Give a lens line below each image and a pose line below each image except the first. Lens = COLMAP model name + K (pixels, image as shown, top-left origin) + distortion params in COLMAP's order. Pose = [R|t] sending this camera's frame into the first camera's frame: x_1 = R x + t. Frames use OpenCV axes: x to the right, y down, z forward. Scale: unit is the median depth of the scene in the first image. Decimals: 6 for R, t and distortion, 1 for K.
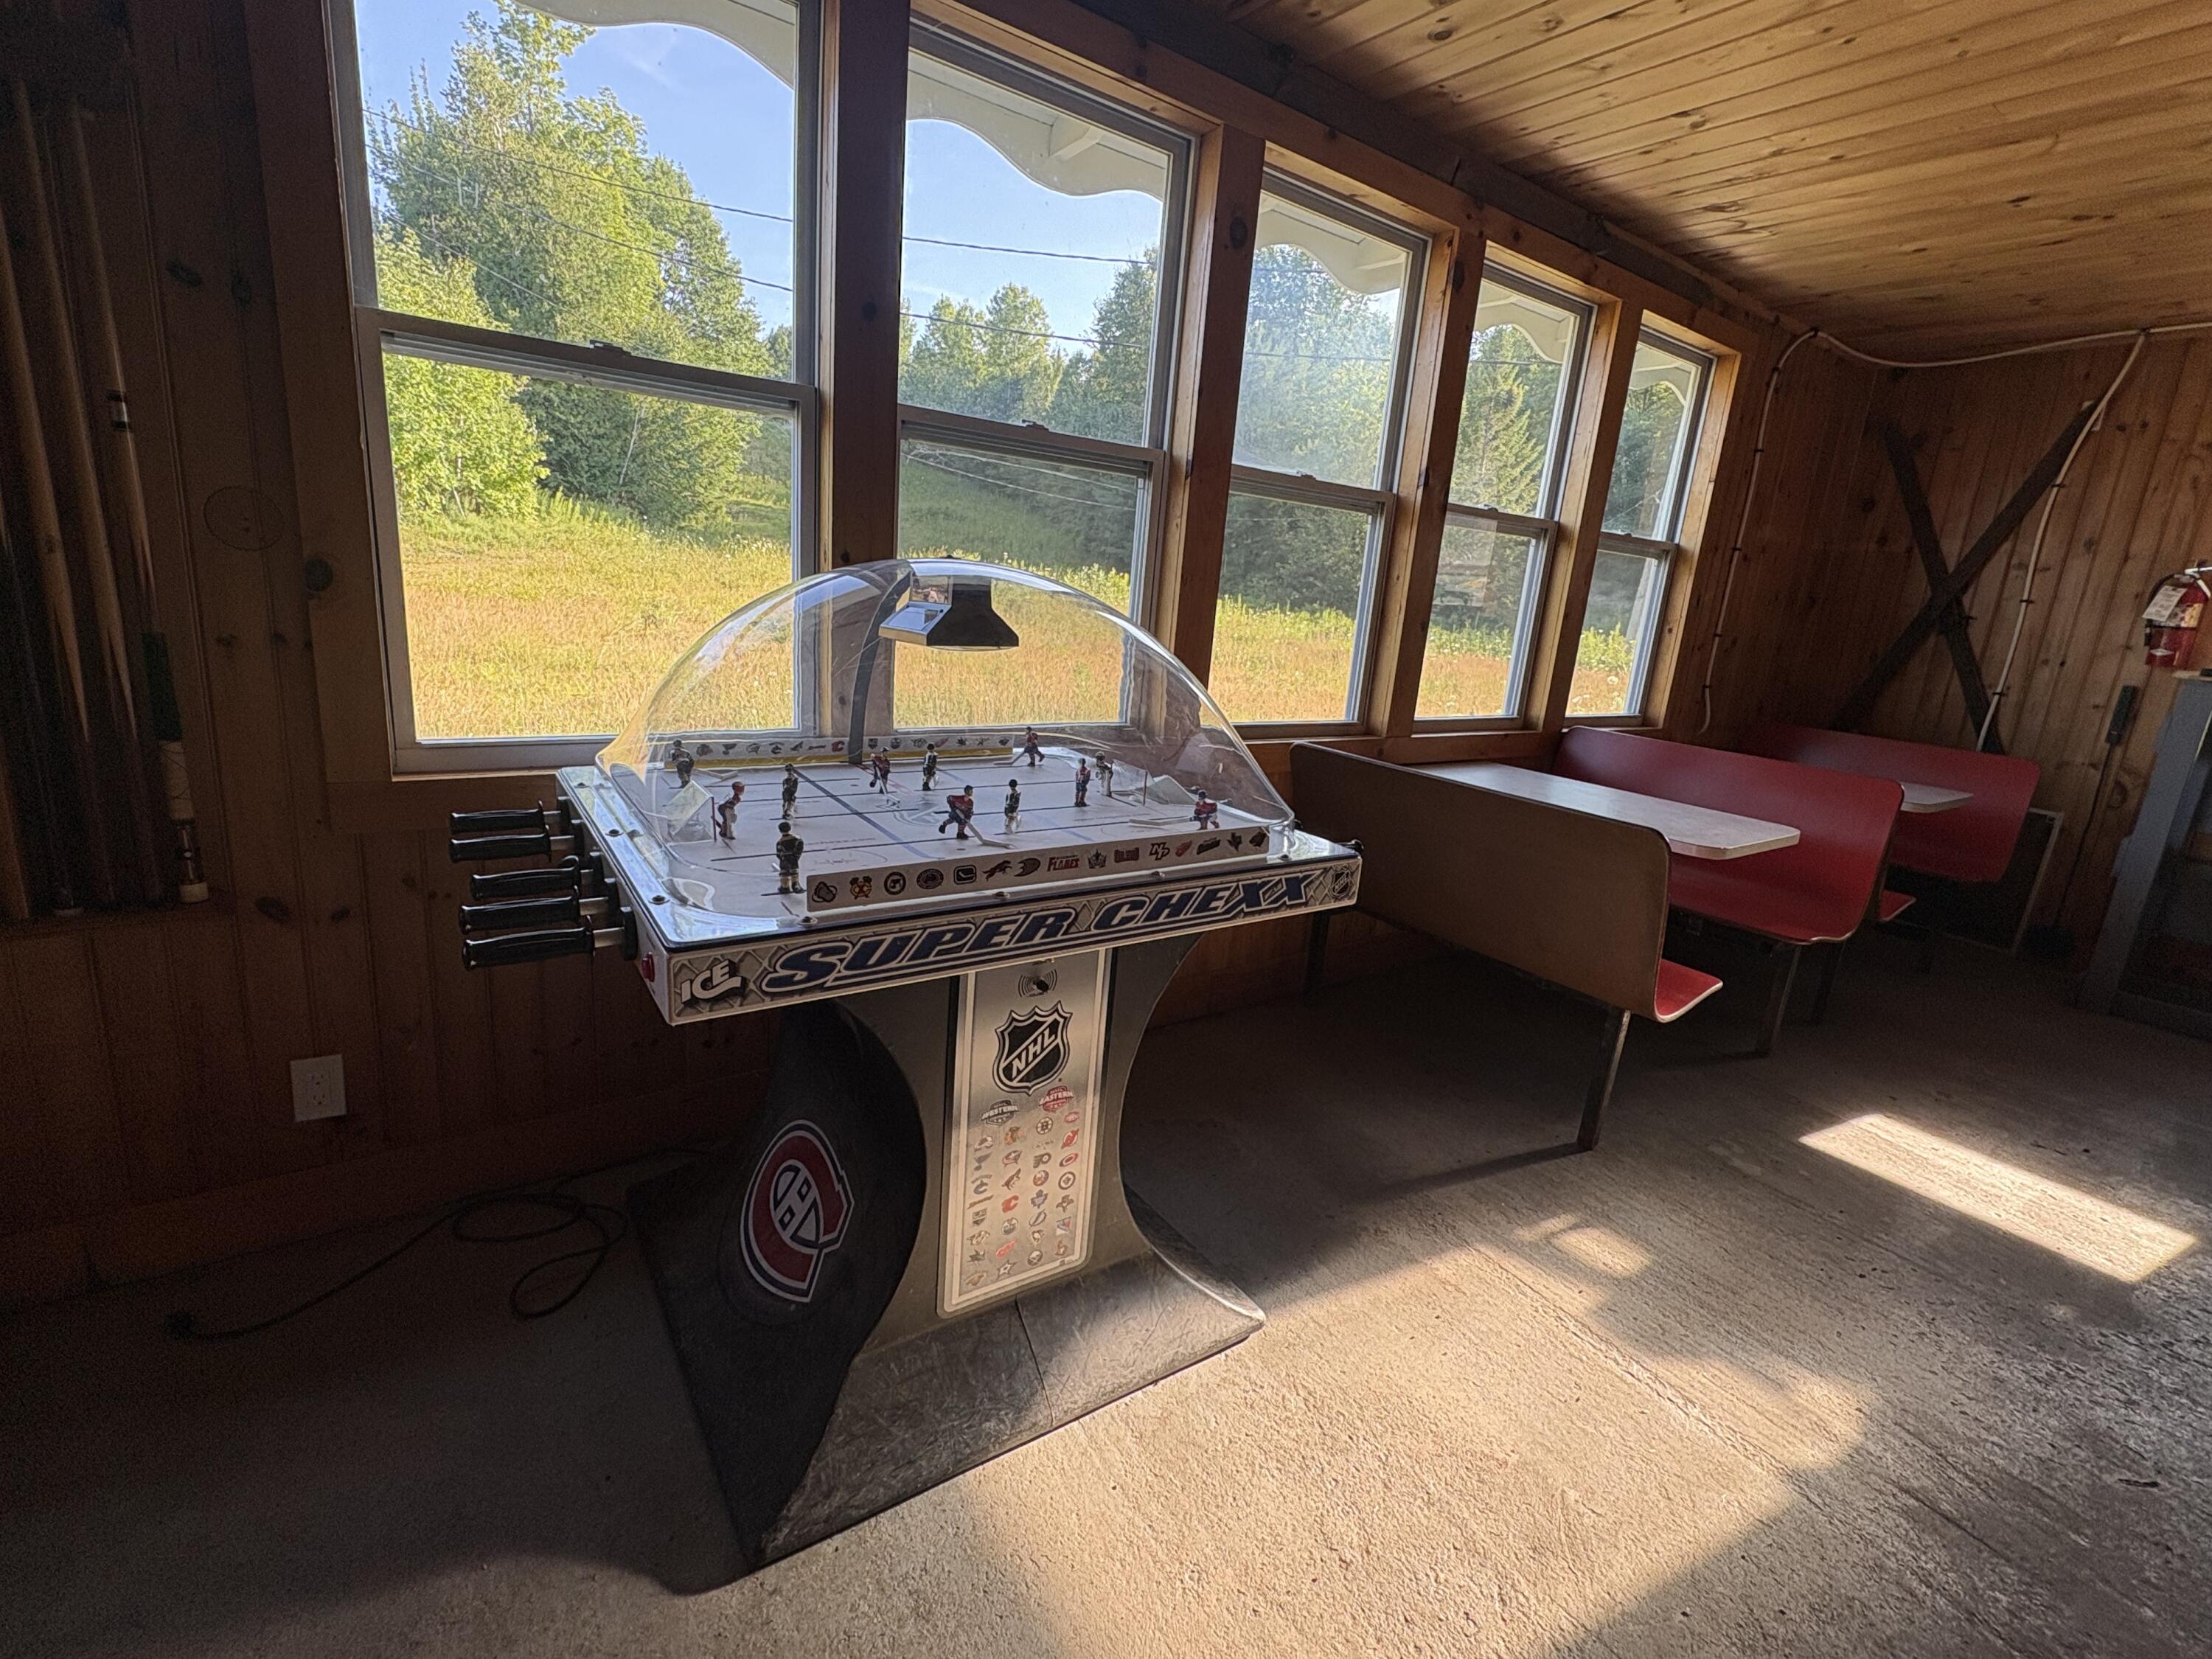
lens RADIAL K [[998.1, 0, 1105.2], [0, 998.1, 823.6], [0, 0, 1]] dist [-0.002582, -0.000239]
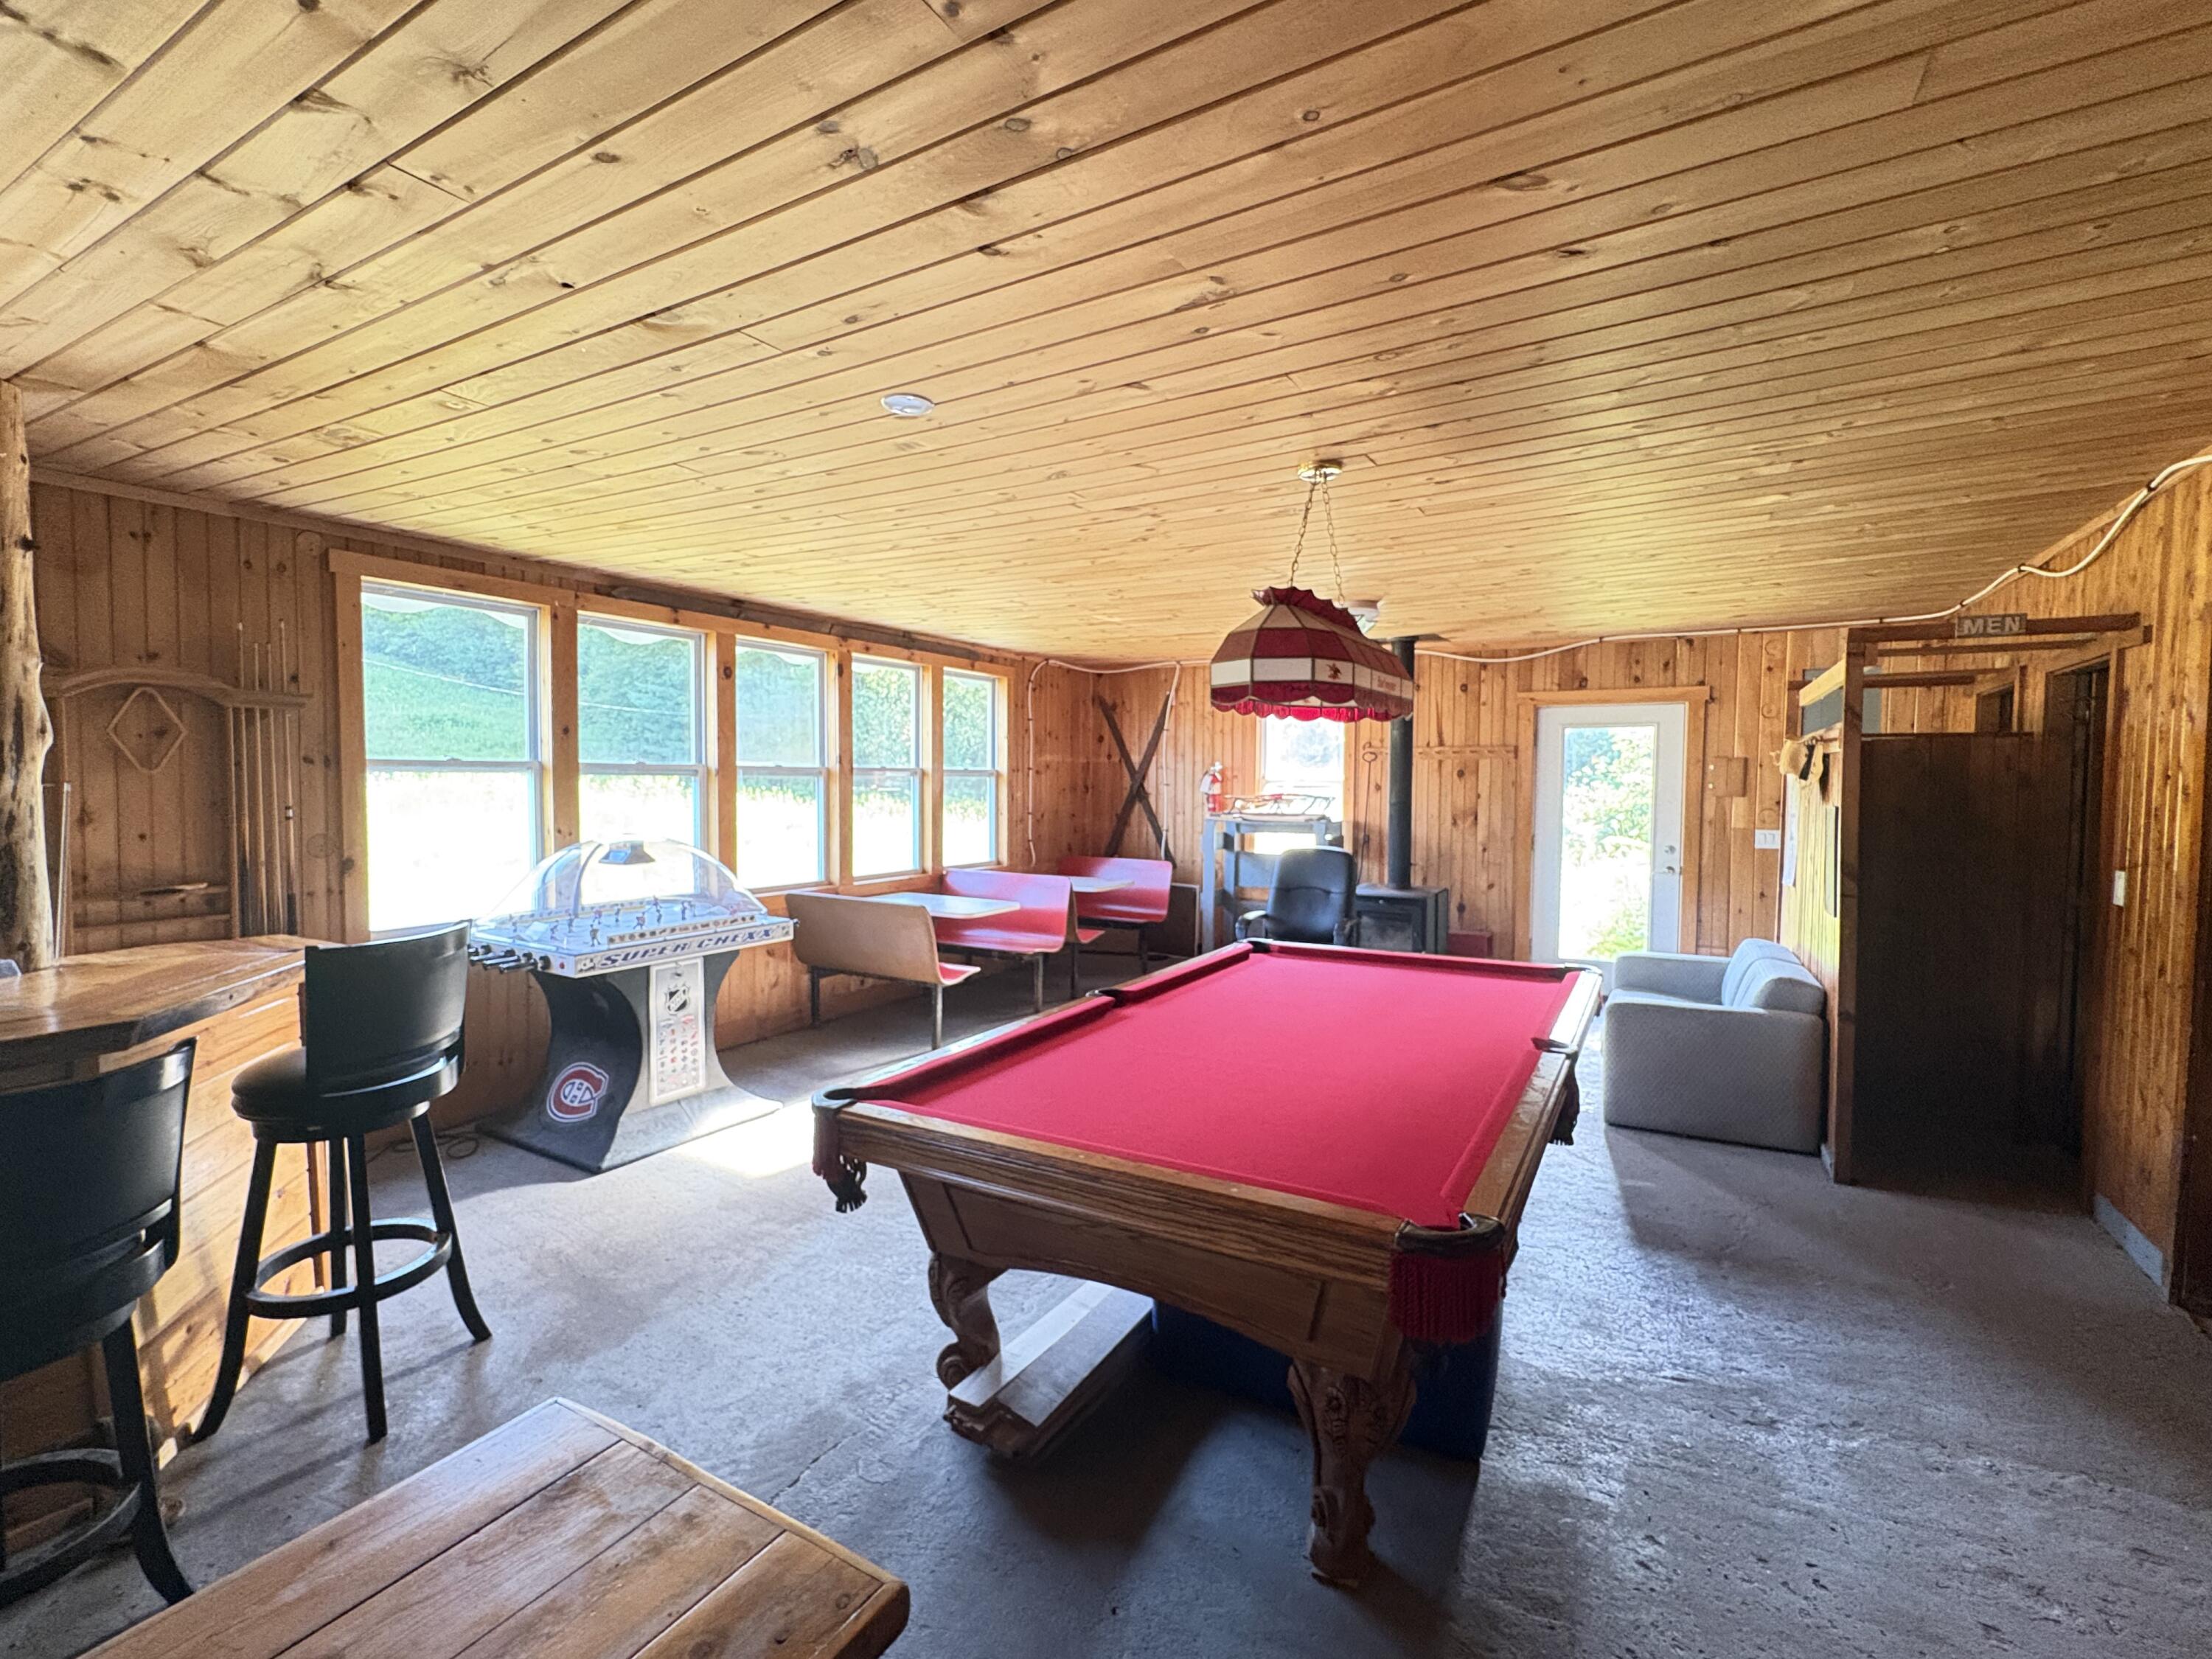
lens RADIAL K [[998.1, 0, 1105.2], [0, 998.1, 823.6], [0, 0, 1]] dist [-0.002582, -0.000239]
pose [[0.906100, -0.090822, 0.413201, -0.046737], [0.160744, 0.977348, -0.137670, 0.156738], [-0.391338, 0.191162, 0.900173, -1.047397]]
